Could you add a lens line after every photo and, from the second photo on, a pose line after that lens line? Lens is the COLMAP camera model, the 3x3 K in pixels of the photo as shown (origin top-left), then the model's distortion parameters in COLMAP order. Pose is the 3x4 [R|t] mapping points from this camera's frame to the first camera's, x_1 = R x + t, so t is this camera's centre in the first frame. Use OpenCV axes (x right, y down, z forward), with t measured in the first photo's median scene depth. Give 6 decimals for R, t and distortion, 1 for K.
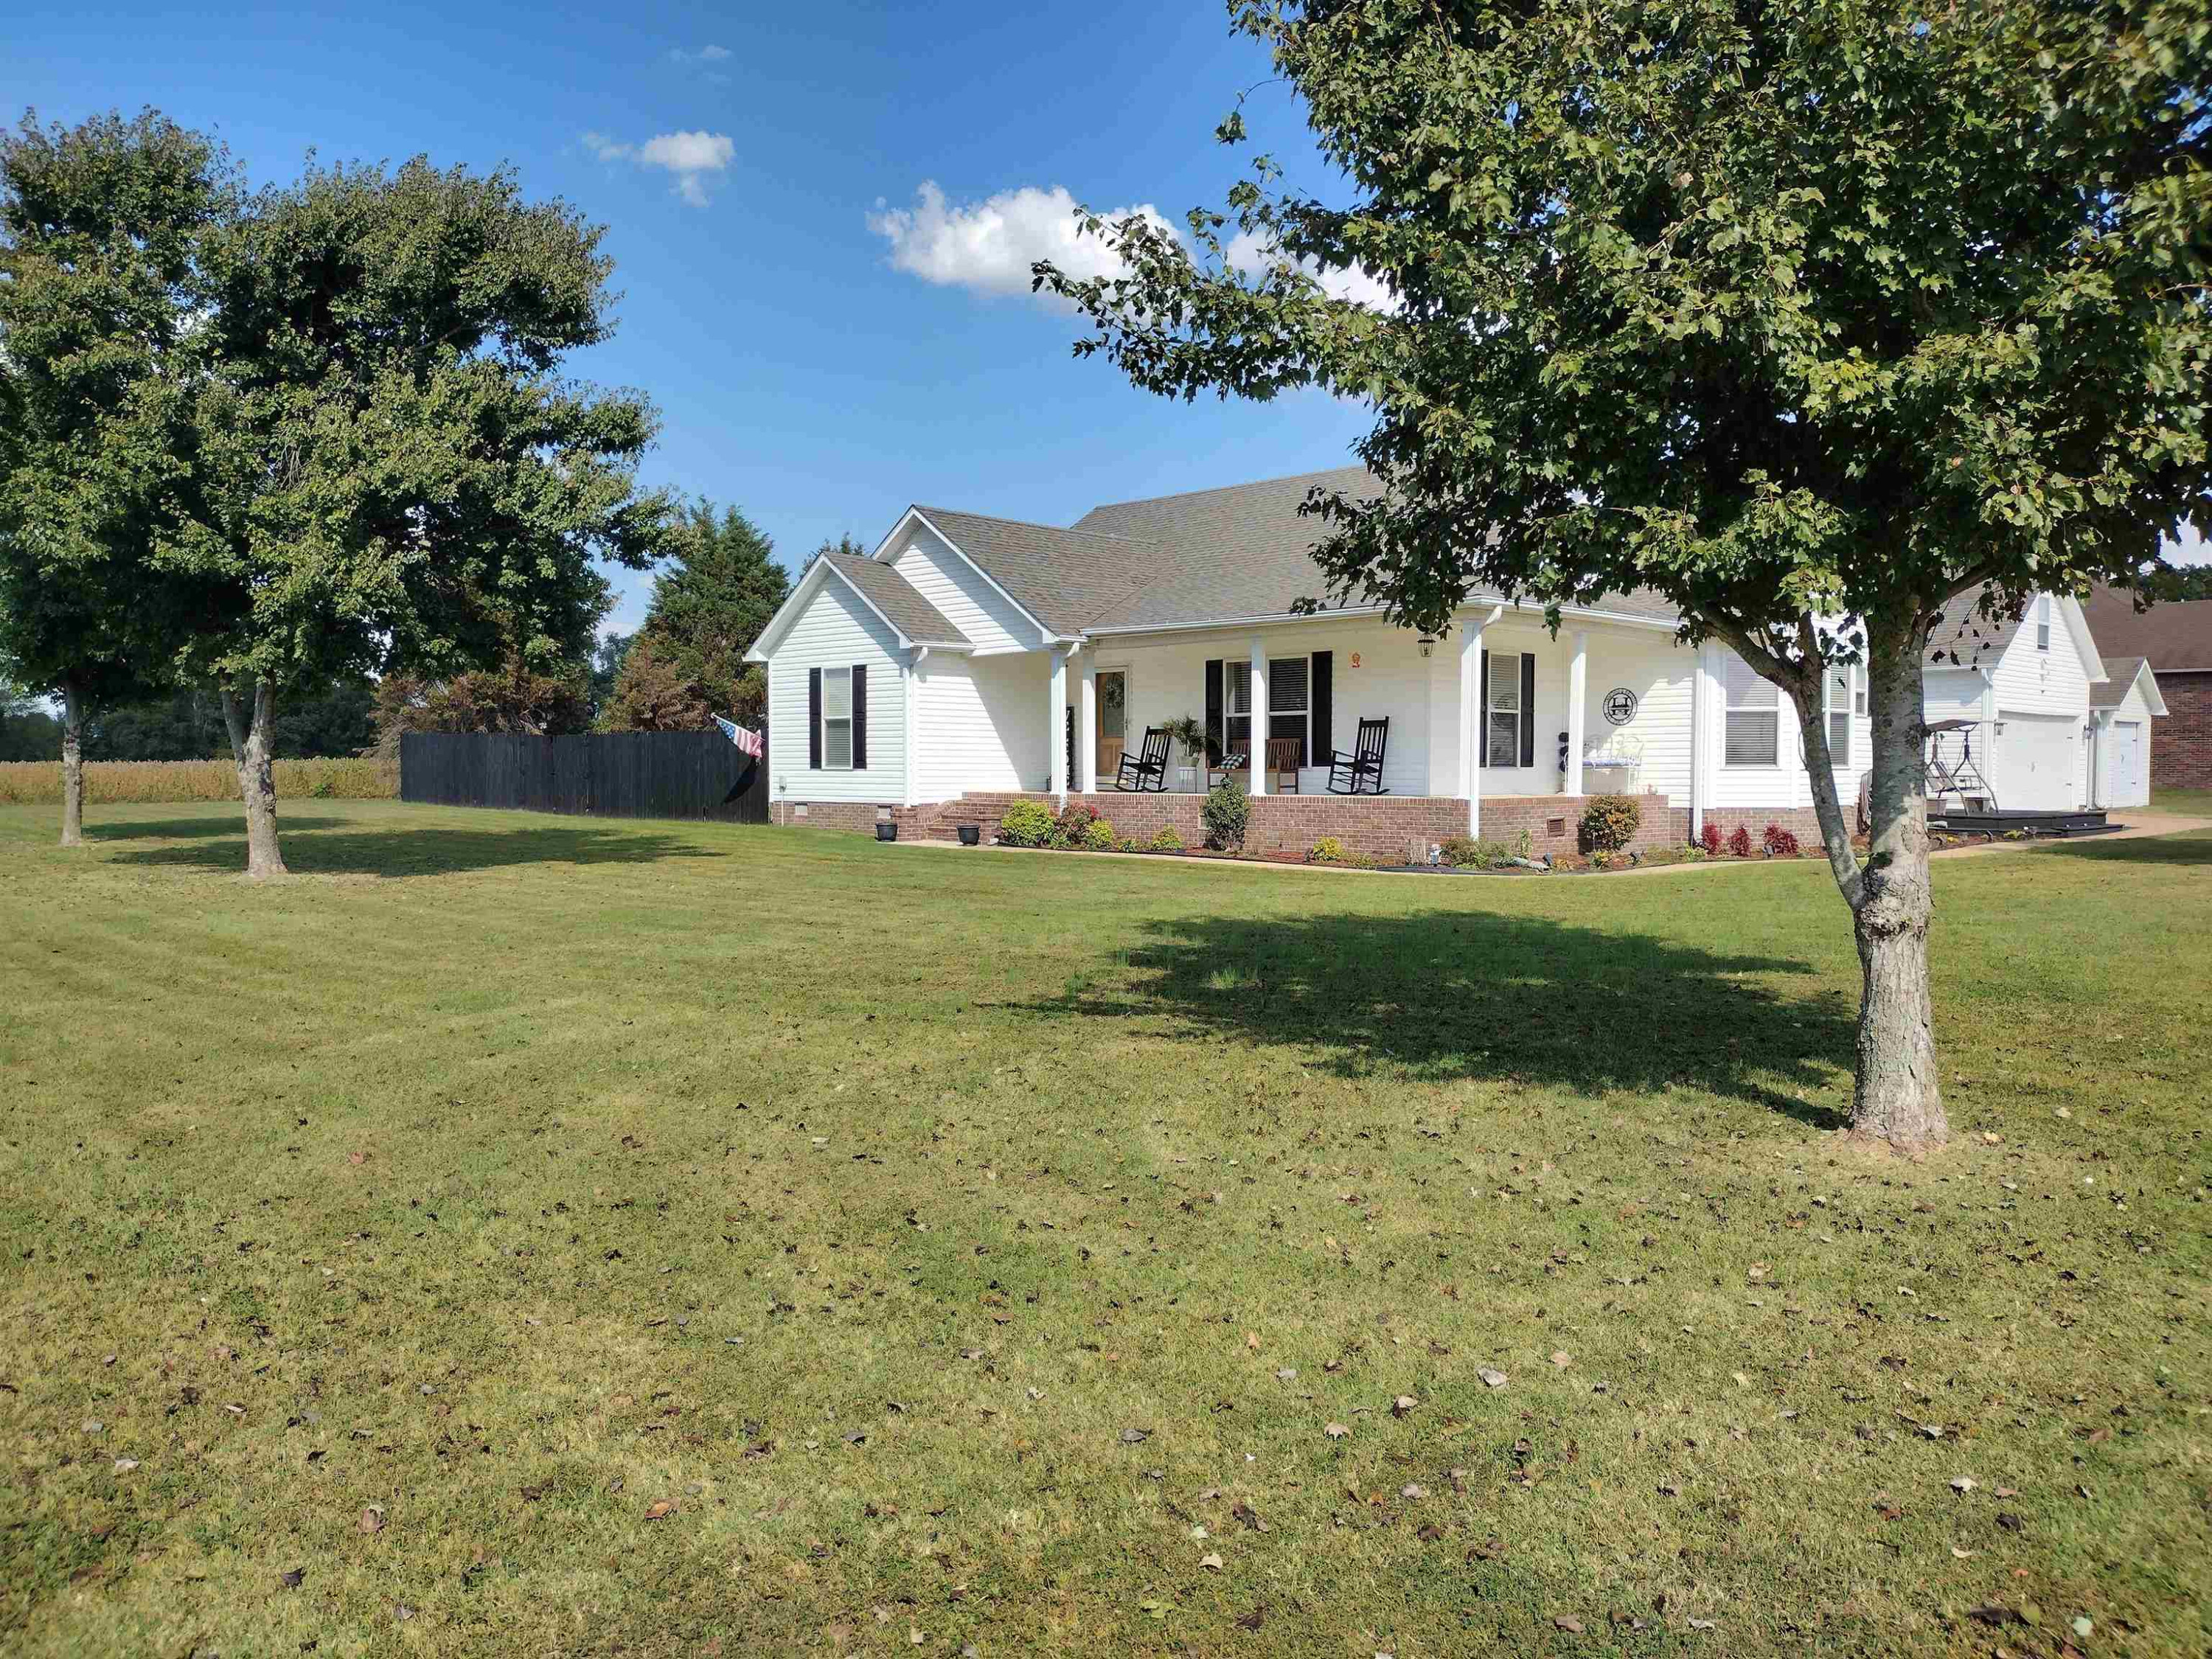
lens RADIAL K [[1713.8, 0, 1106.0], [0, 1713.8, 829.5], [0, 0, 1]] dist [0.067415, -0.115752]
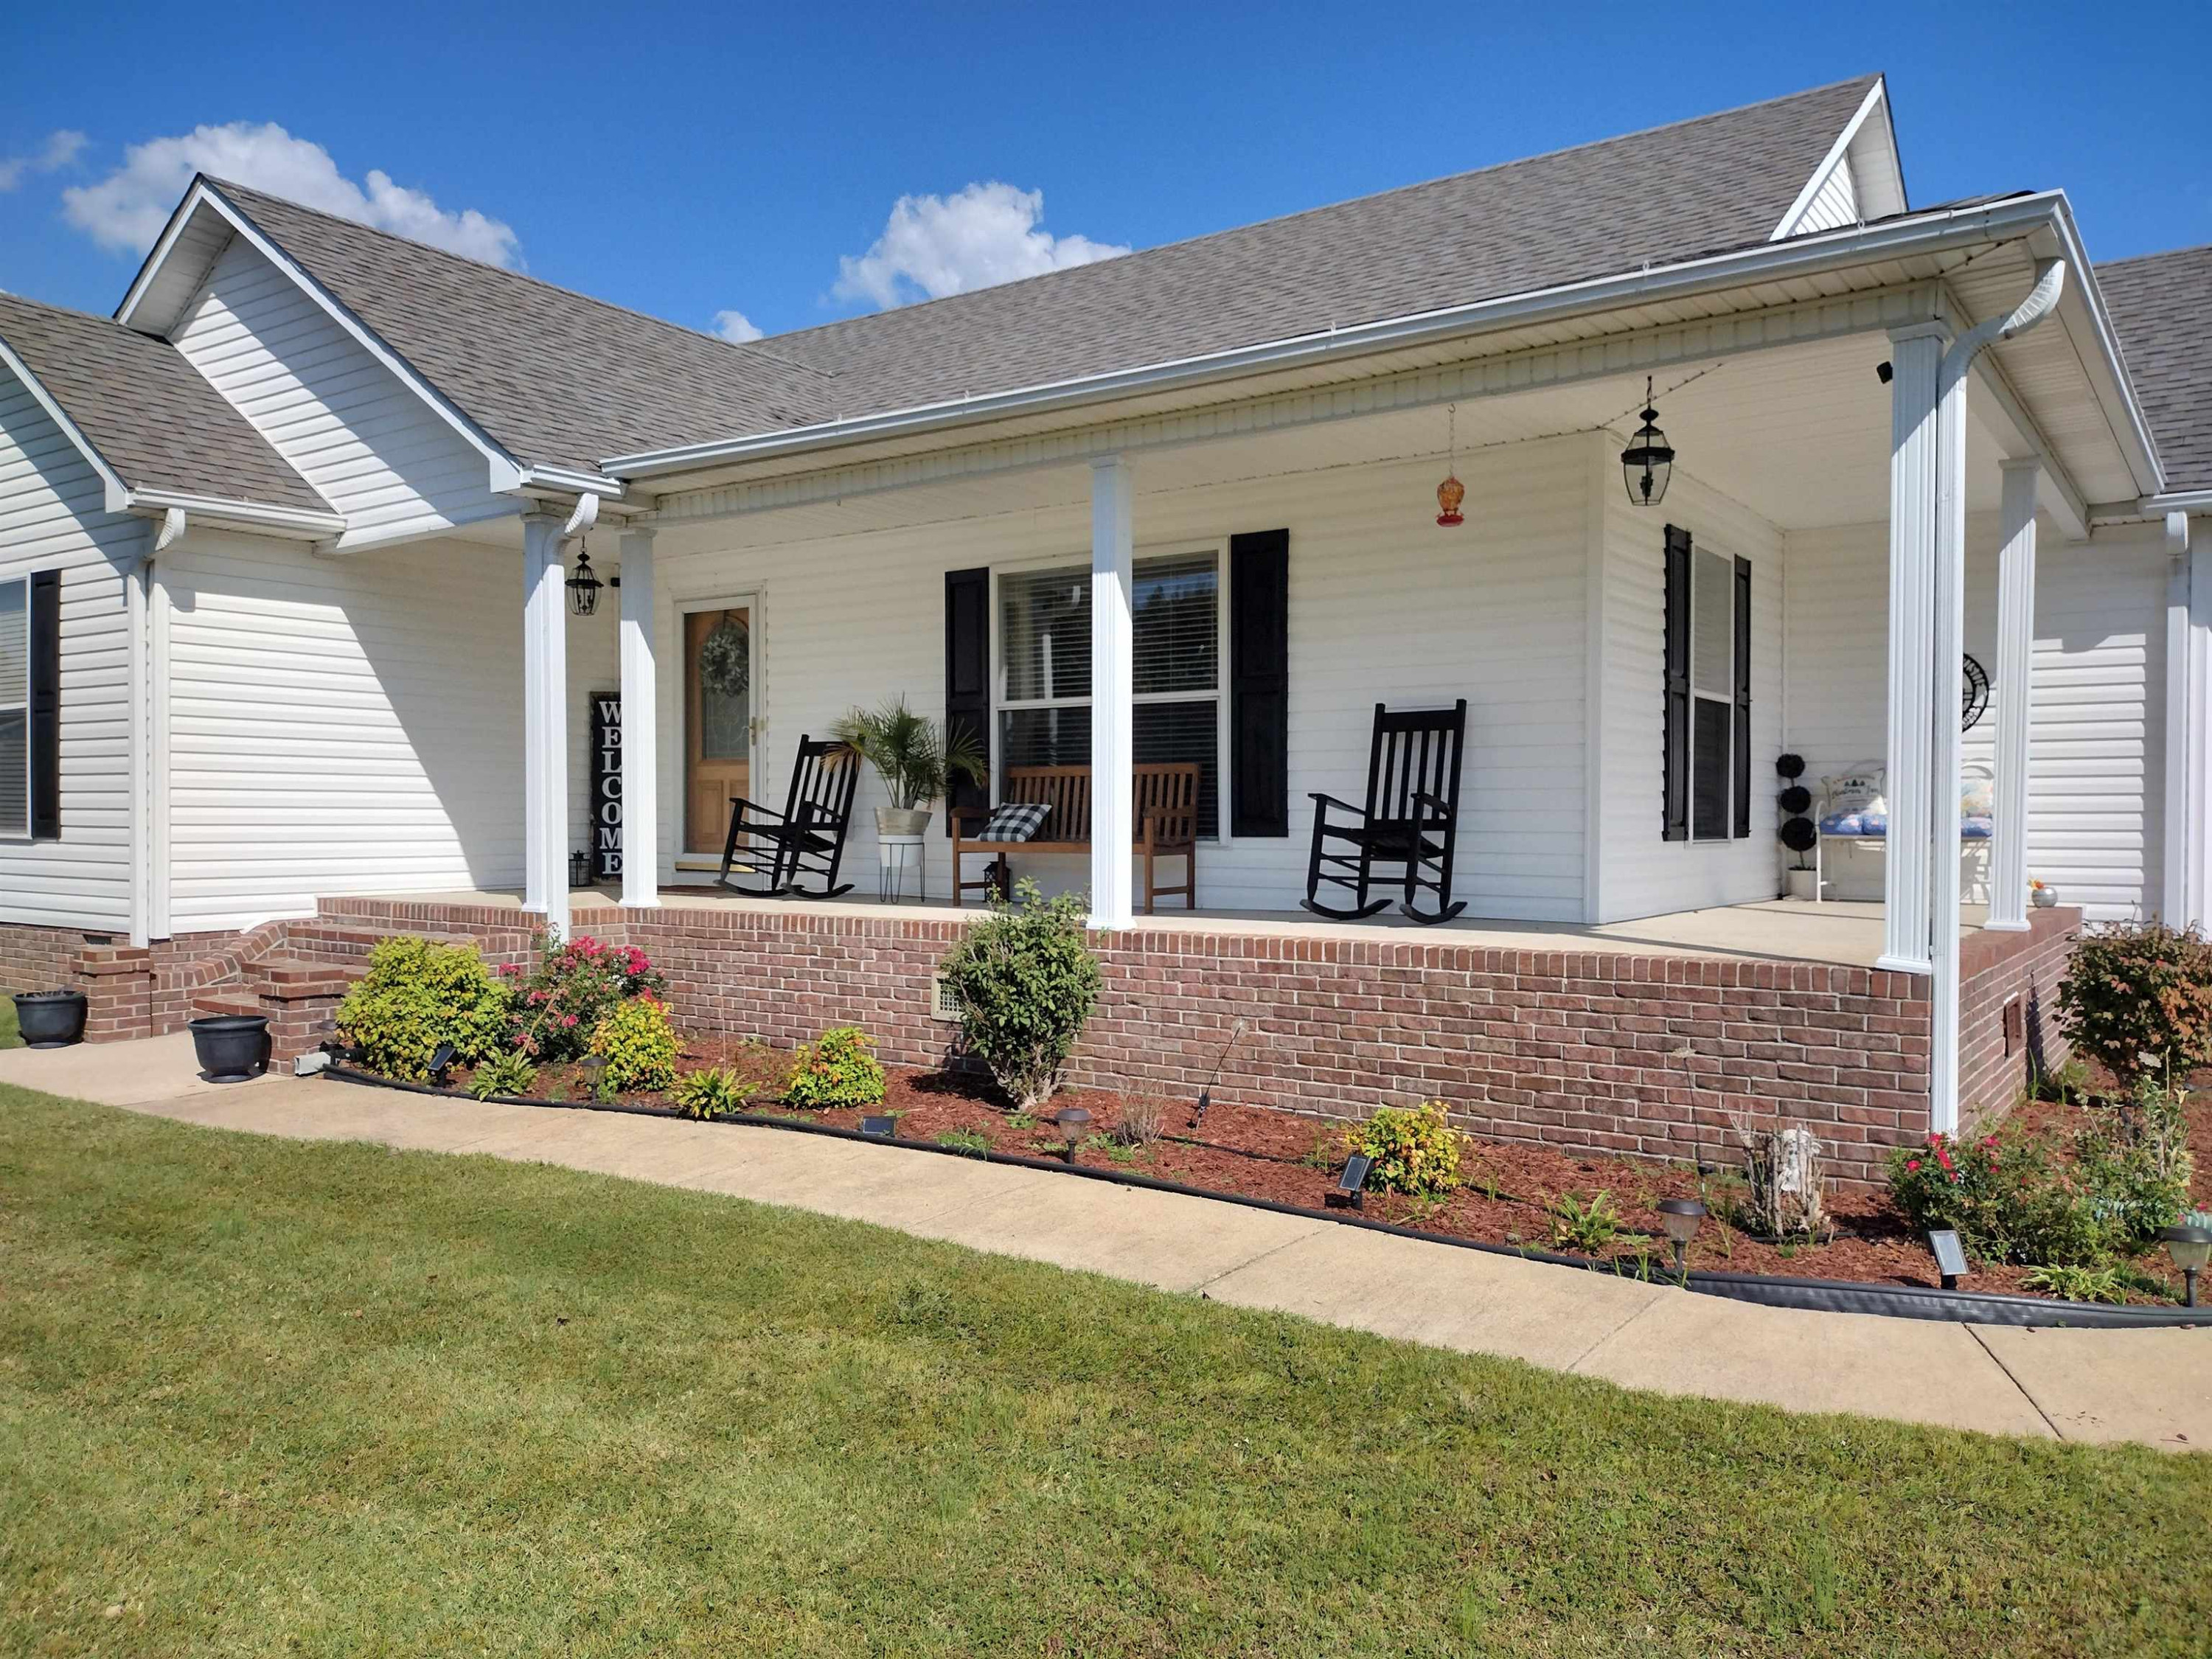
lens RADIAL K [[1713.8, 0, 1106.0], [0, 1713.8, 829.5], [0, 0, 1]] dist [0.067415, -0.115752]
pose [[0.985538, -0.000012, 0.169454, 0.027184], [0.004424, 0.999661, -0.025659, -0.027404], [-0.169397, 0.026038, 0.985204, 0.600237]]
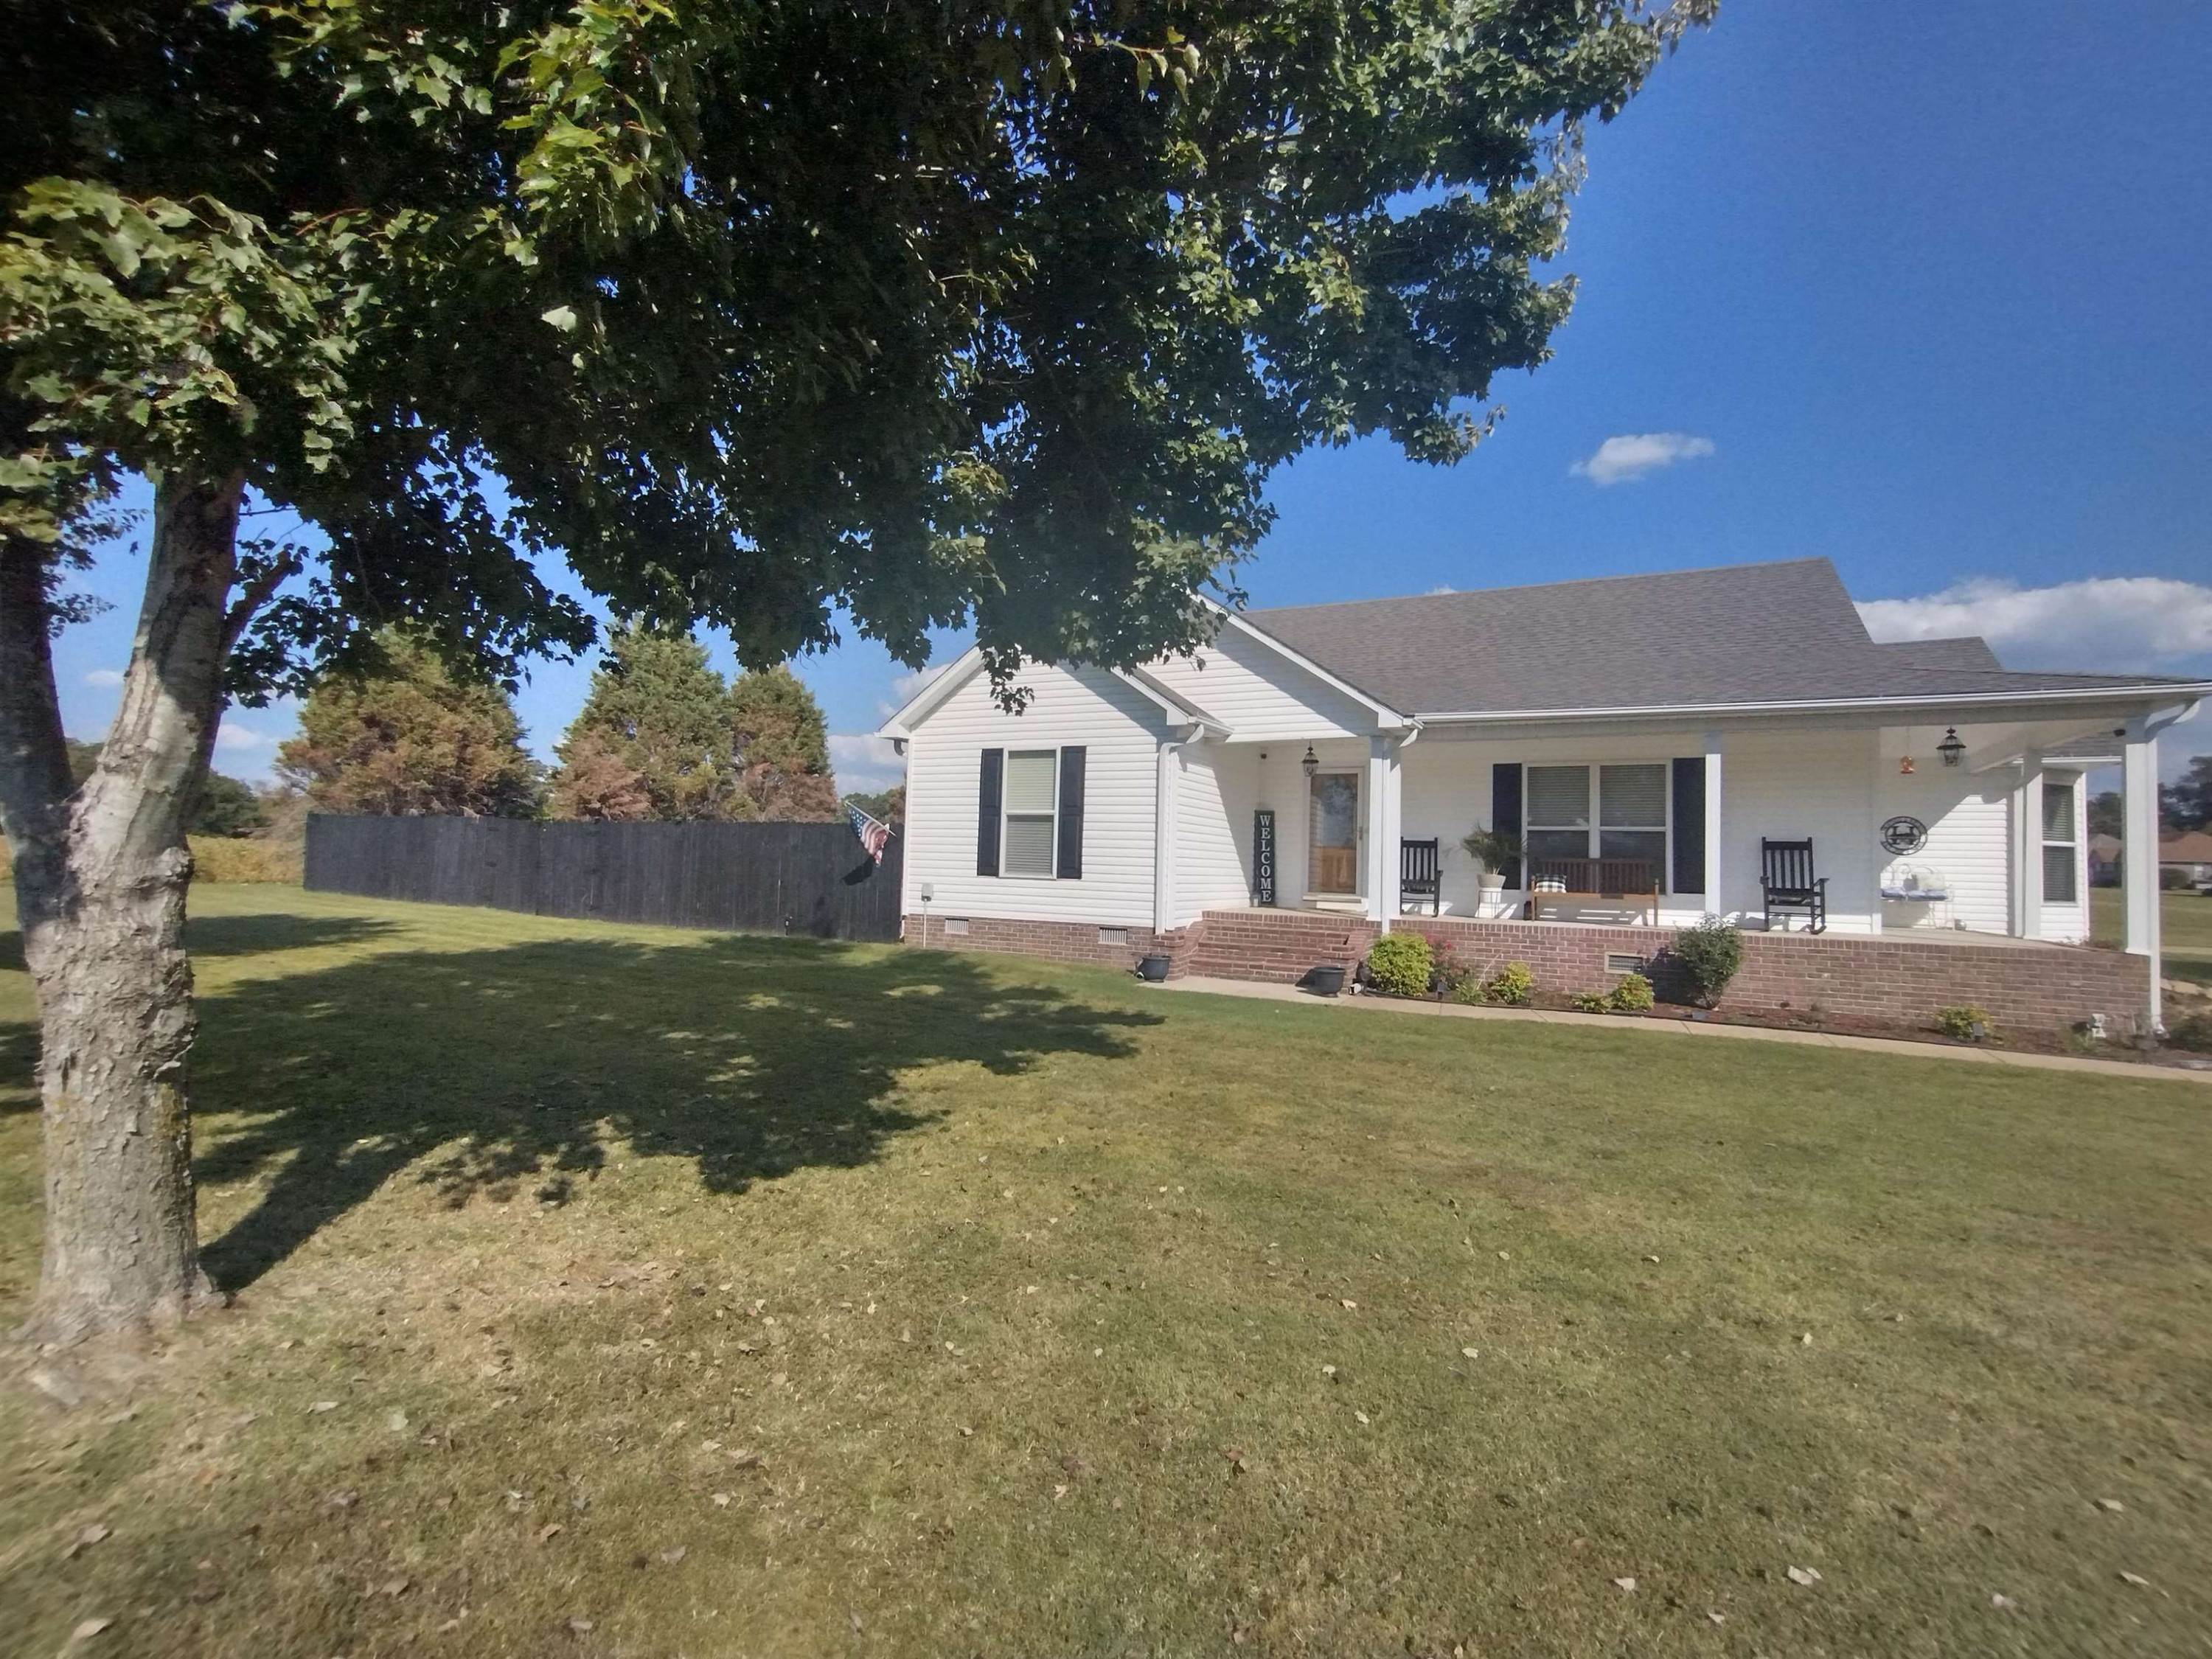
lens RADIAL K [[1025.1, 0, 1106.0], [0, 1025.1, 829.5], [0, 0, 1]] dist [-0.001863, -0.000101]
pose [[0.948535, 0.037789, 0.314409, -0.285740], [-0.016699, 0.997442, -0.069503, -0.026717], [-0.316231, 0.060676, 0.946740, 0.578889]]
